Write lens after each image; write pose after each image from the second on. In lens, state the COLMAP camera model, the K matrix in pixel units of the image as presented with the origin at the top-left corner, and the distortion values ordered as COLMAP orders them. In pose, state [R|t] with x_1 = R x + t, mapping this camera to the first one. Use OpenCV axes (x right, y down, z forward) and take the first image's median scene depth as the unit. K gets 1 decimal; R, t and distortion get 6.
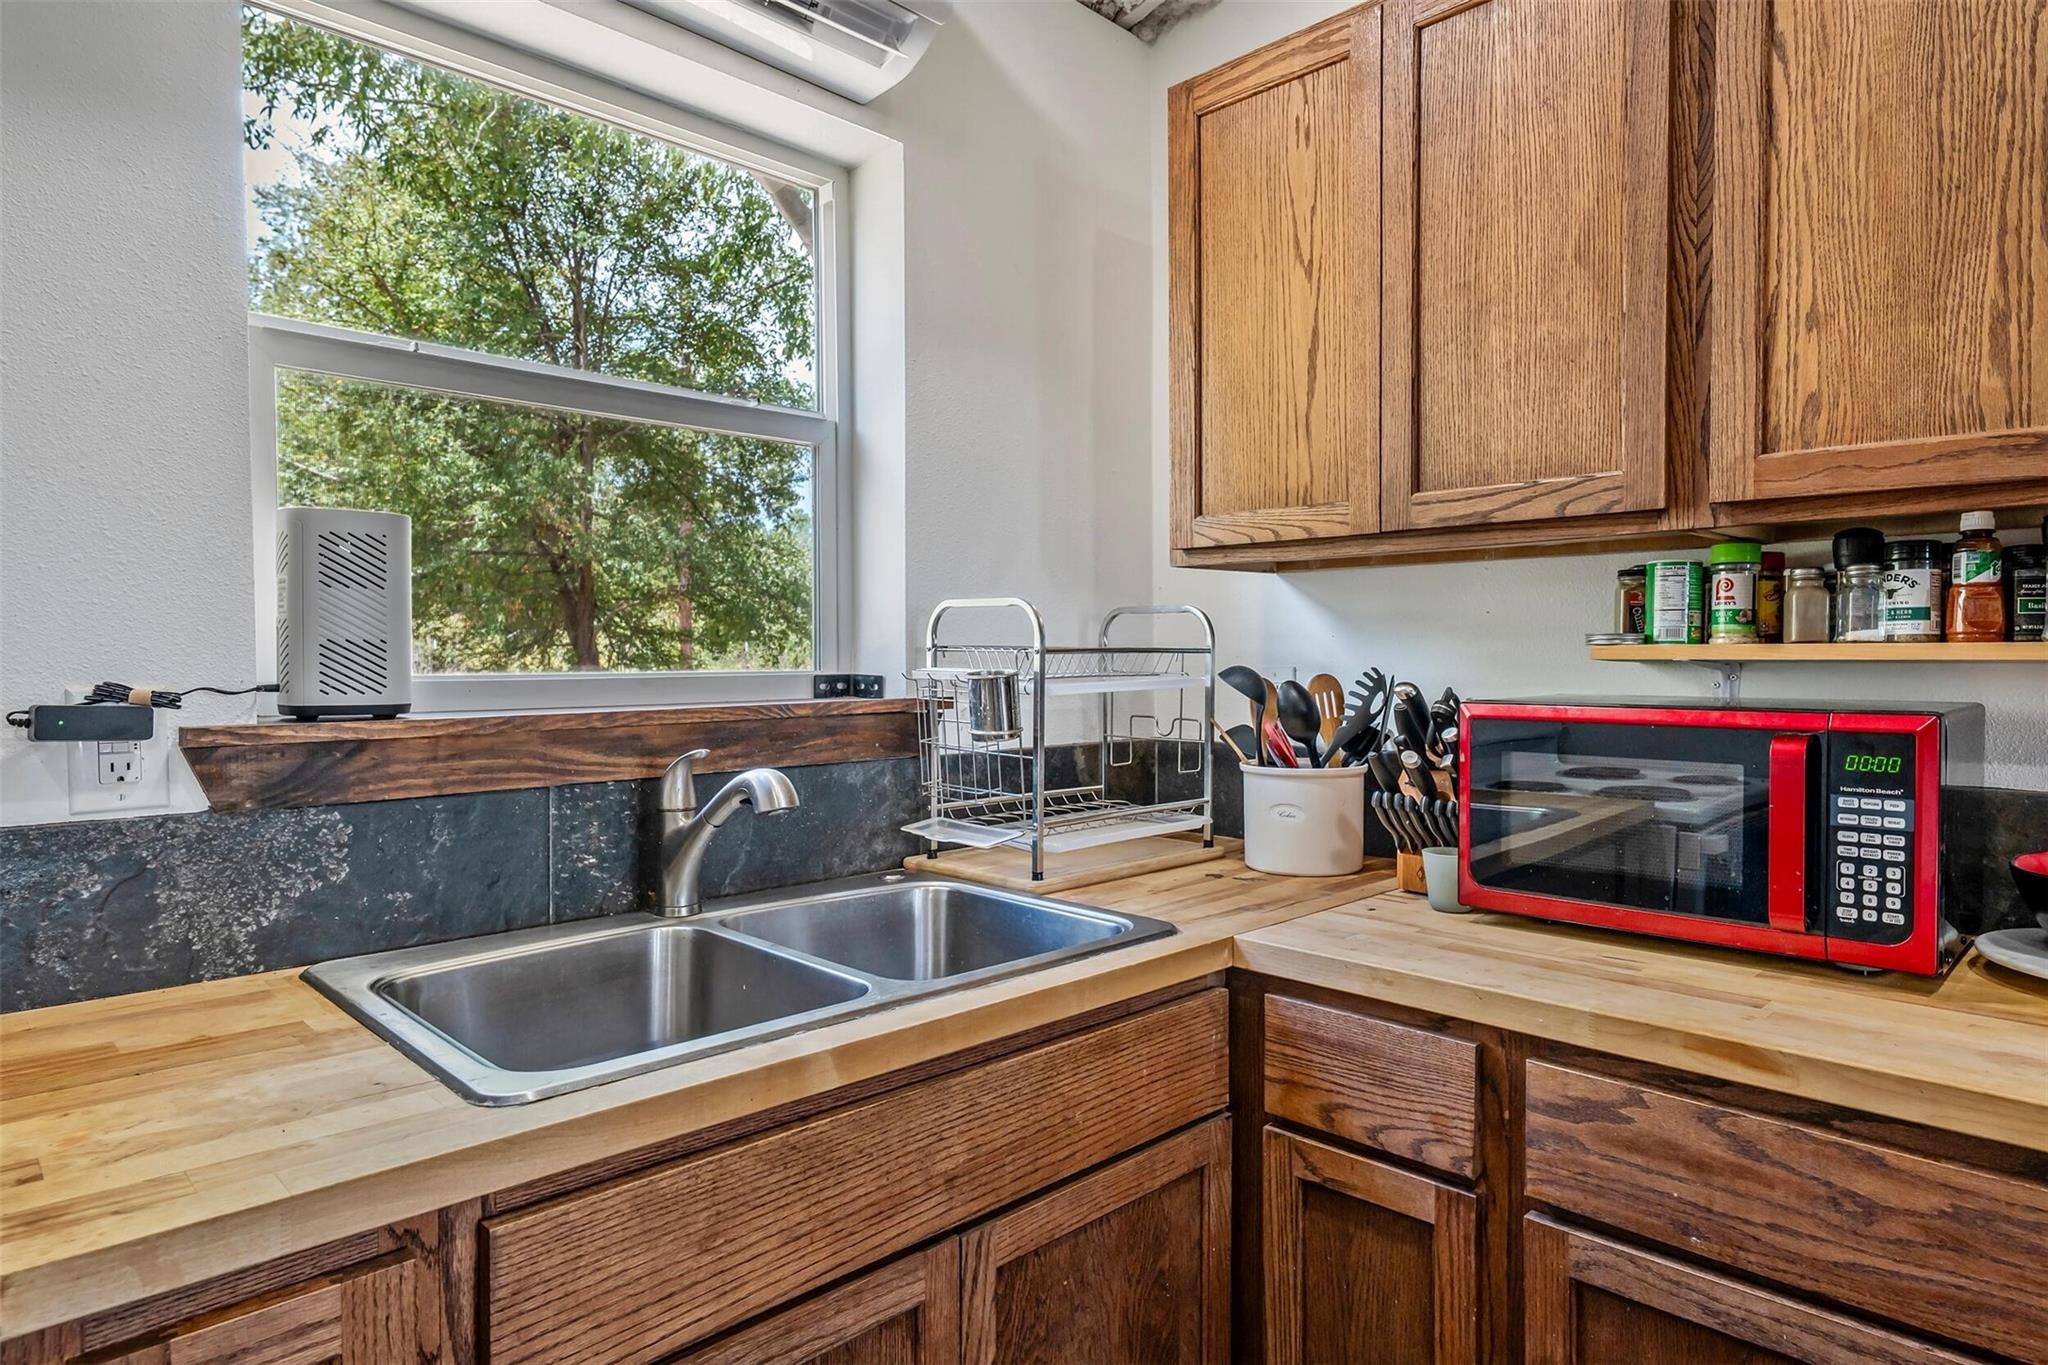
lens RADIAL K [[1171.1, 0, 1024.0], [0, 1171.1, 682.5], [0, 0, 1]] dist [0.000356, 0.000066]
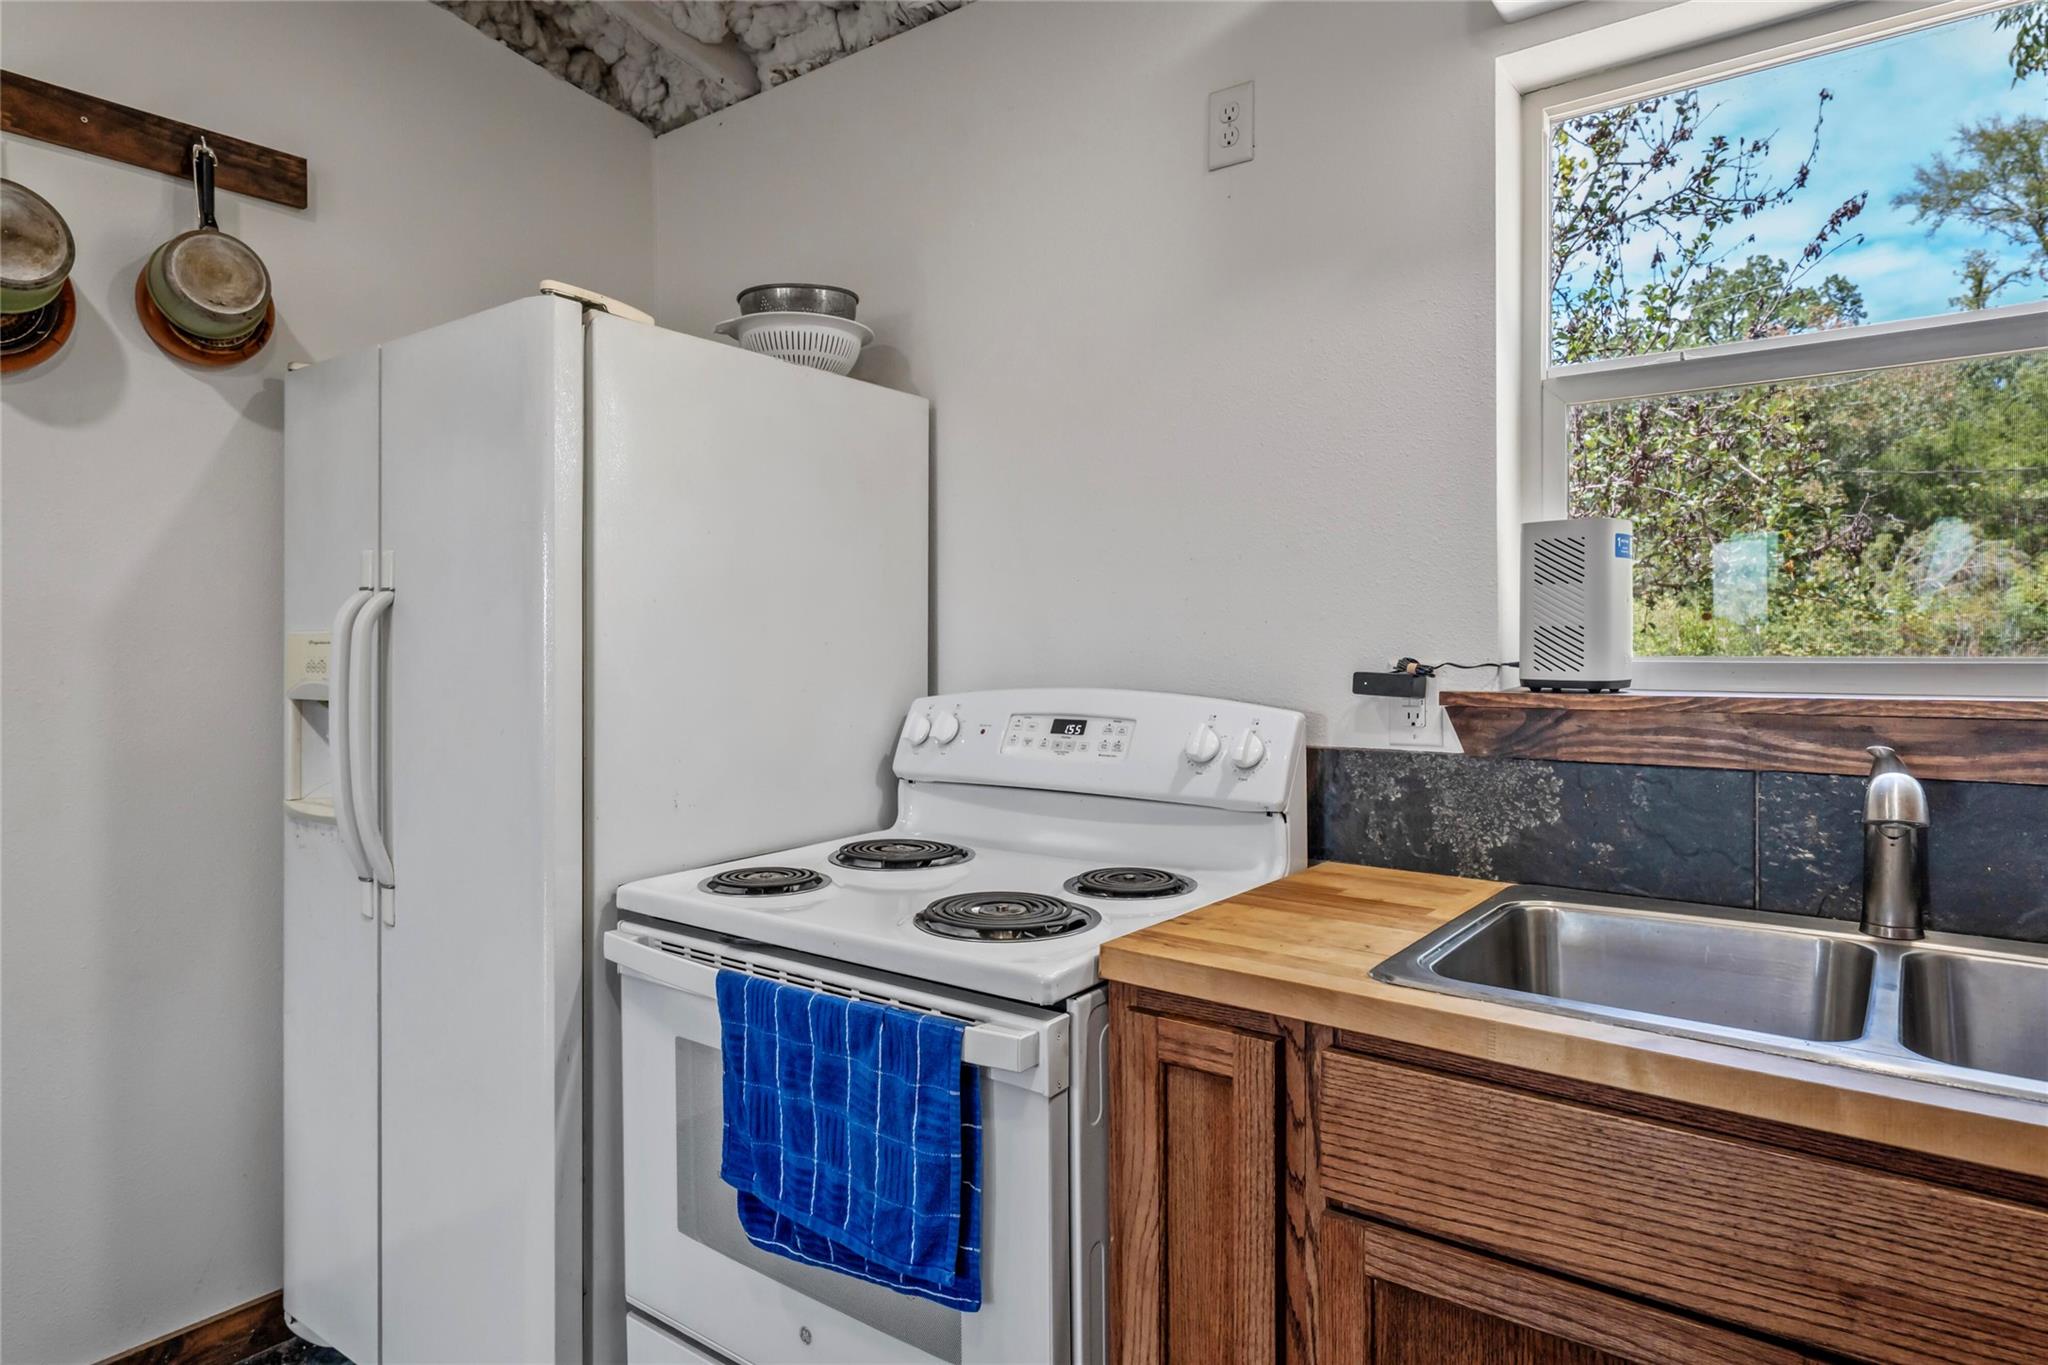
lens RADIAL K [[1173.0, 0, 1032.5], [0, 1173.0, 657.9], [0, 0, 1]] dist [0.002574, 0.000612]
pose [[0.151590, 0.014915, -0.988331, 0.516639], [-0.017743, 0.999766, 0.012366, -0.008628], [0.988284, 0.015661, 0.151819, 0.257943]]
